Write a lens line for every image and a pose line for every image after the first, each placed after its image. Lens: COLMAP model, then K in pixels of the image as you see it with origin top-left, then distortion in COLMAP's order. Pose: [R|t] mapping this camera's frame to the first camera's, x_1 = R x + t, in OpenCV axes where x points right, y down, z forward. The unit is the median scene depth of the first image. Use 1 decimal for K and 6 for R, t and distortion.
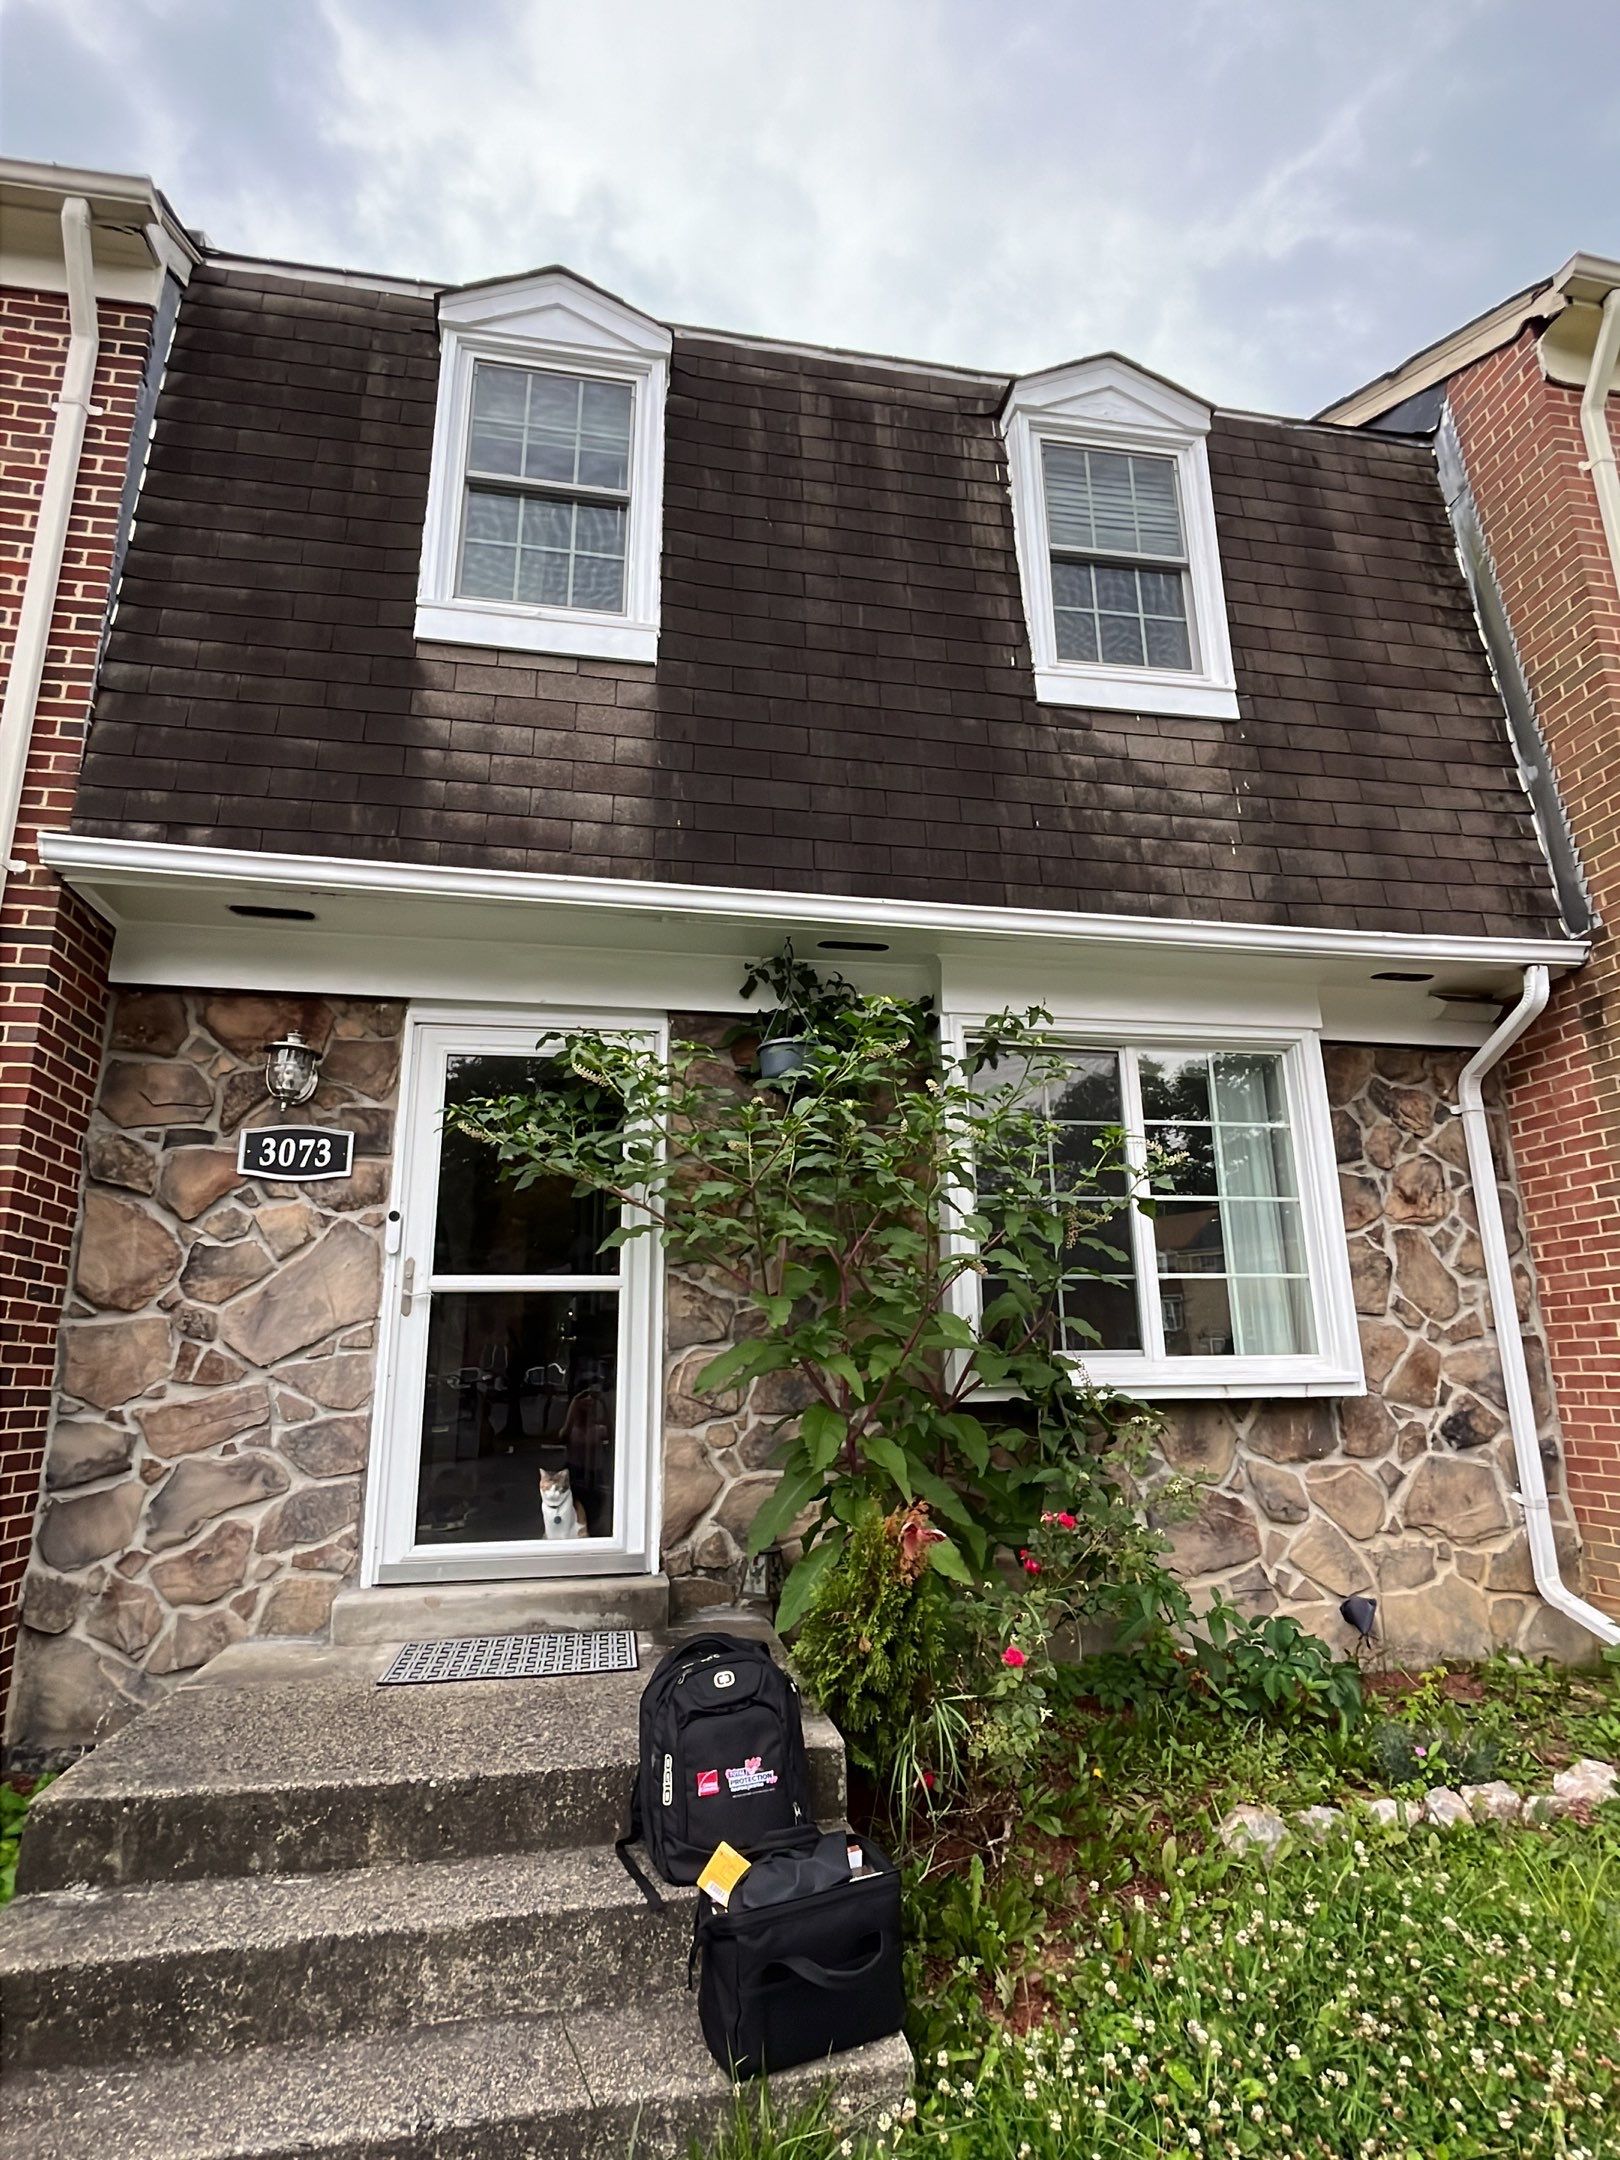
lens RADIAL K [[1133.0, 0, 811.7], [0, 1133.0, 1077.4], [0, 0, 1]] dist [-0.002683, 0.000158]
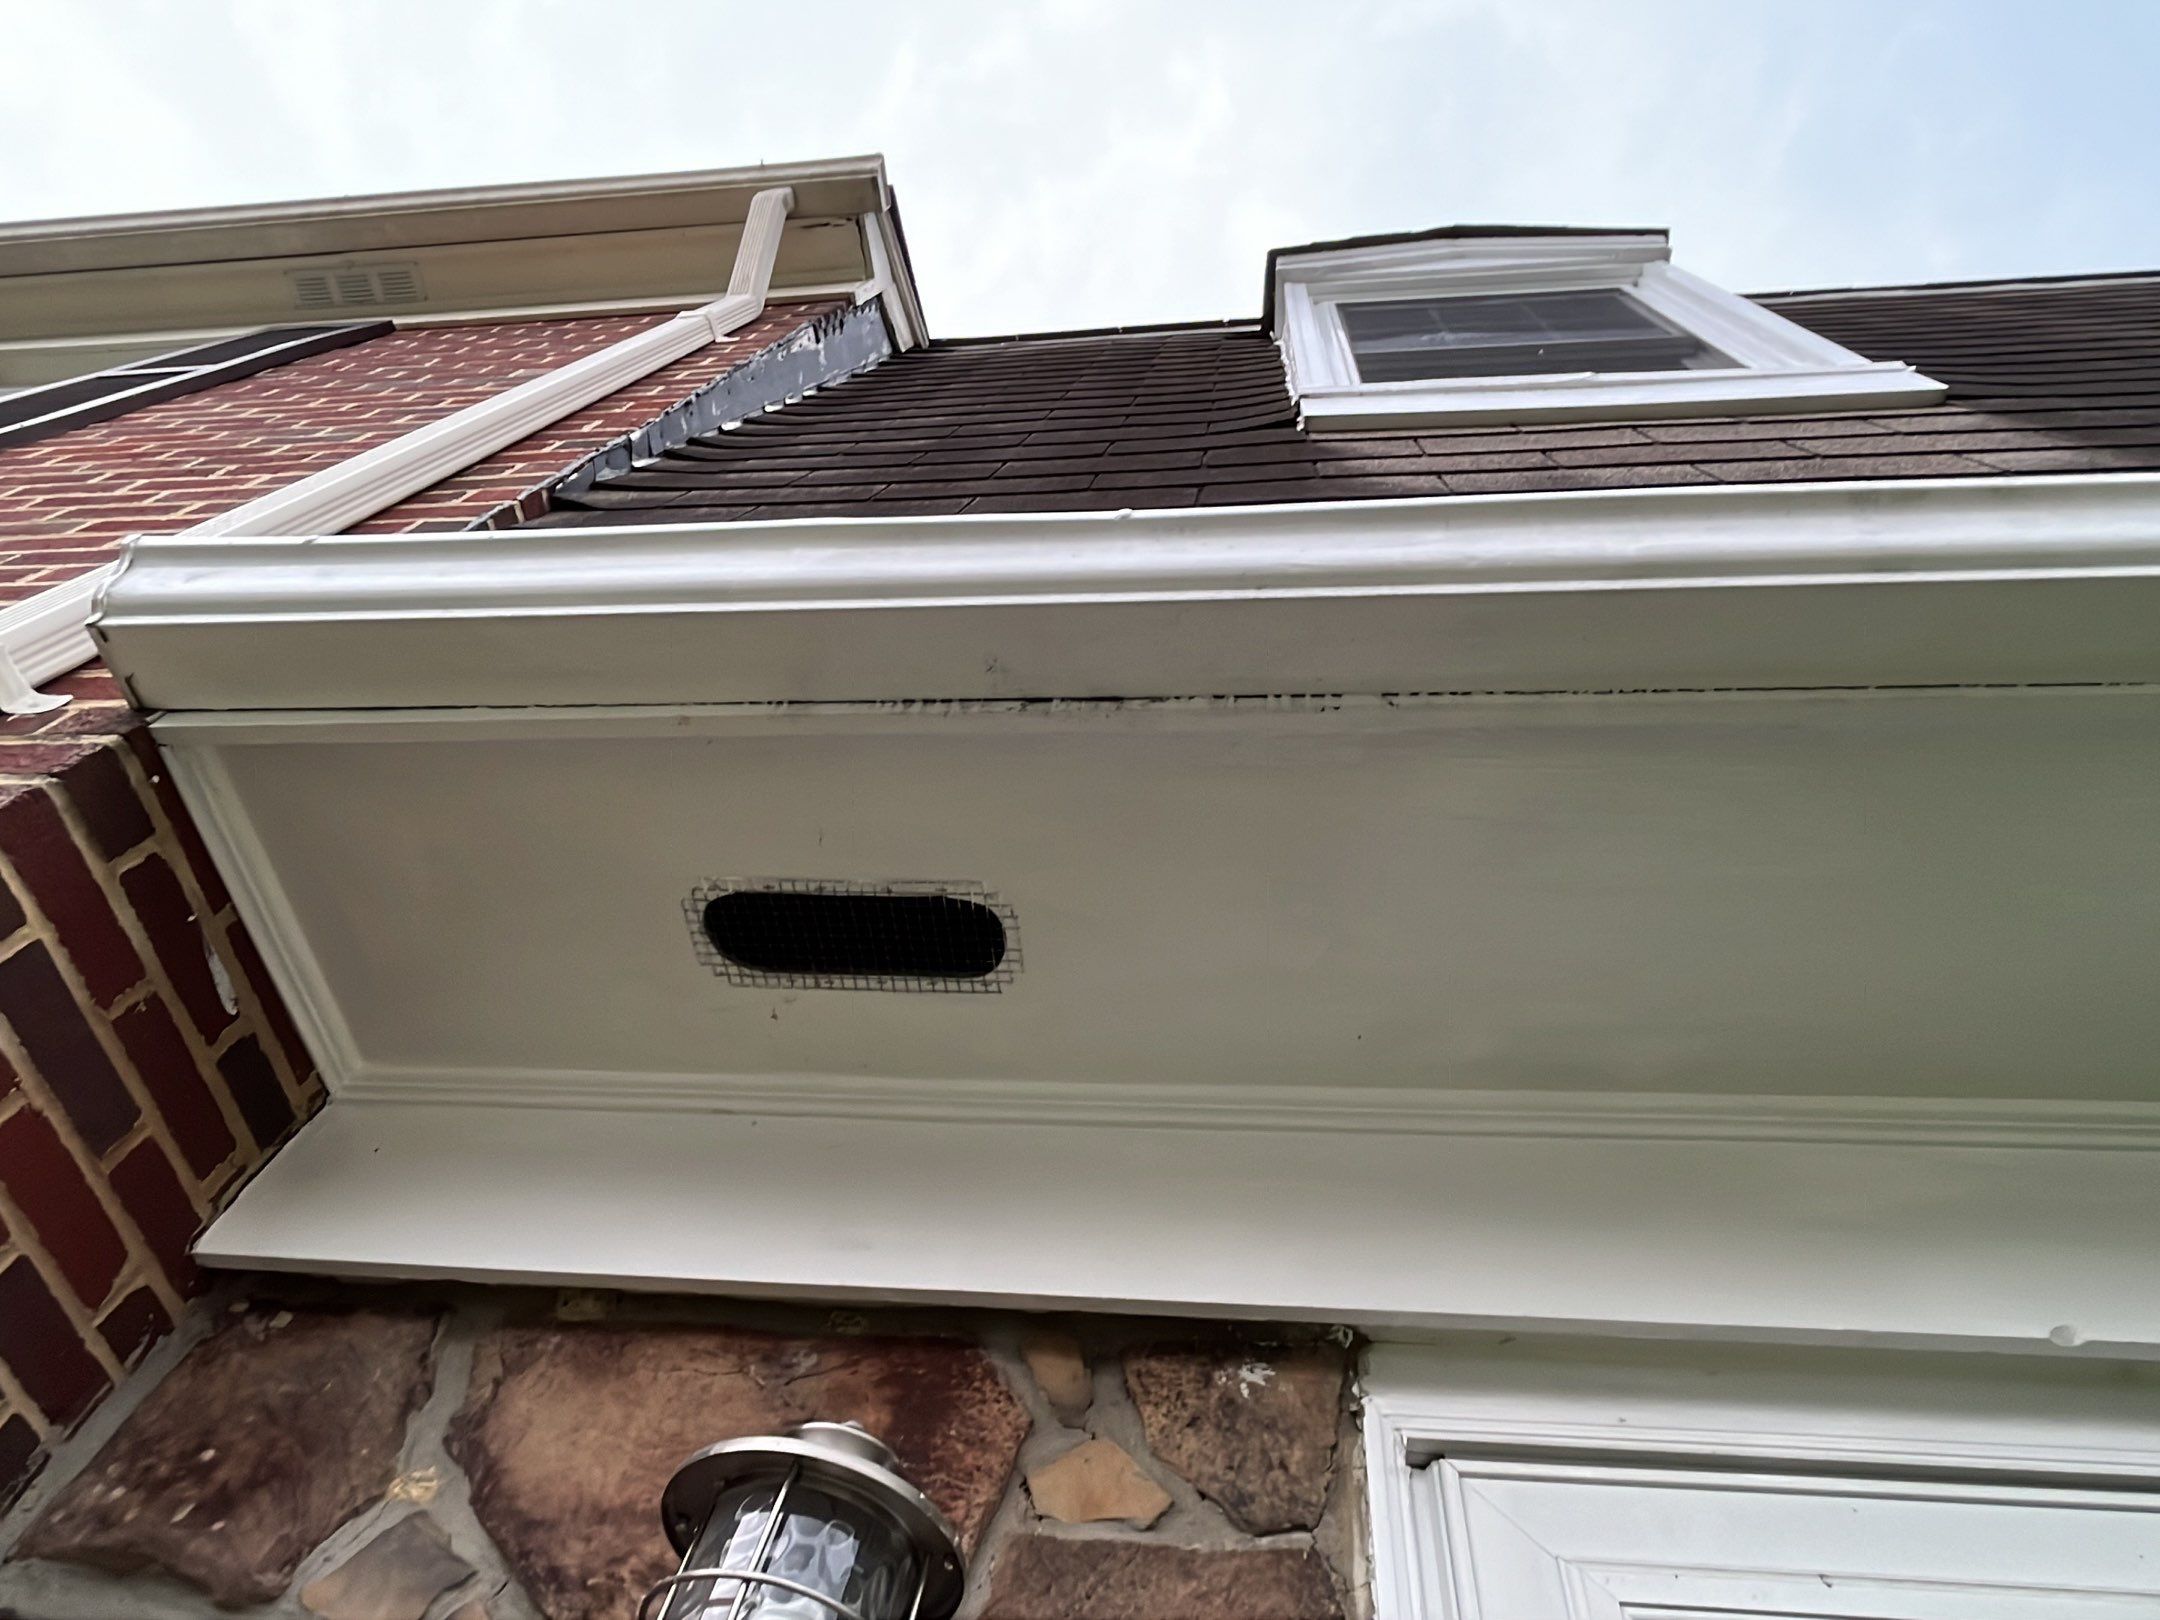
lens RADIAL K [[1273.4, 0, 1079.9], [0, 1273.4, 807.6], [0, 0, 1]] dist [-0.002125, -0.000653]
pose [[0.961471, -0.151654, -0.229291, -0.318076], [-0.053821, 0.714086, -0.697986, 0.026633], [0.269586, 0.683434, 0.678411, 0.713734]]
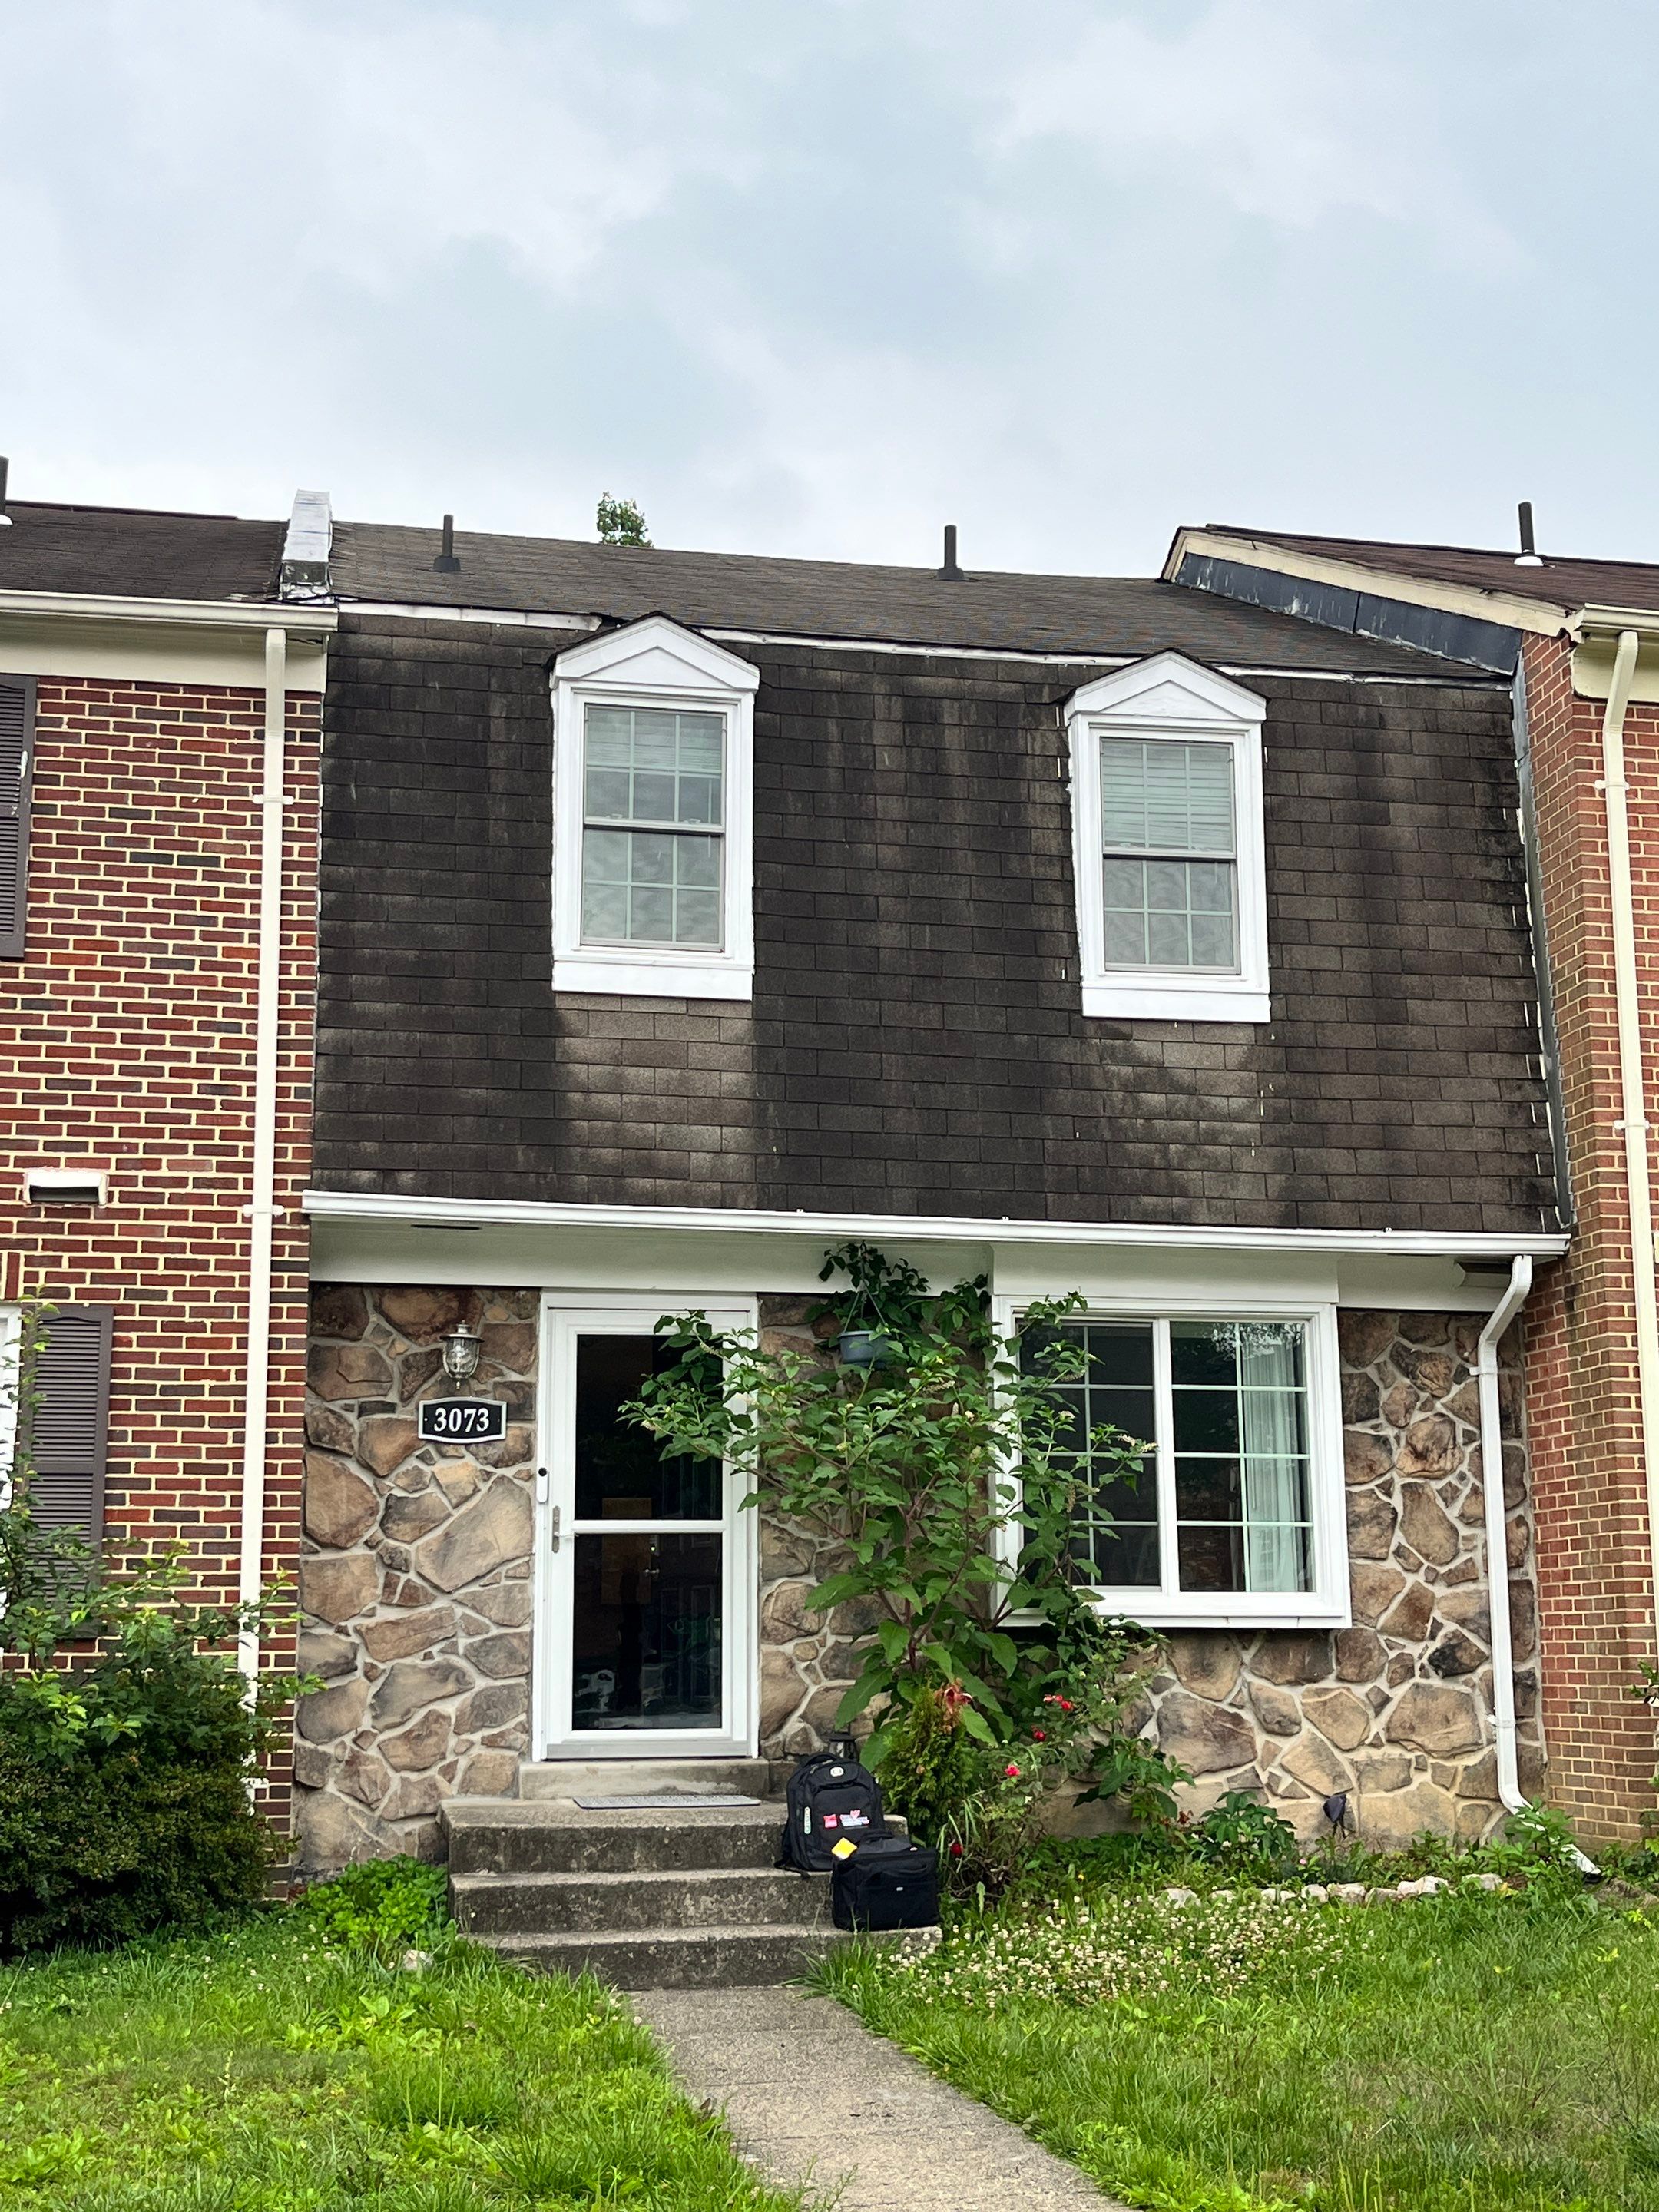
lens RADIAL K [[2692.2, 0, 826.9], [0, 2692.2, 1124.3], [0, 0, 1]] dist [0.163978, -0.613223]
pose [[0.999927, 0.010177, 0.006454, -0.073265], [-0.010548, 0.998123, 0.060324, -0.389784], [-0.005828, -0.060388, 0.998158, -1.712671]]
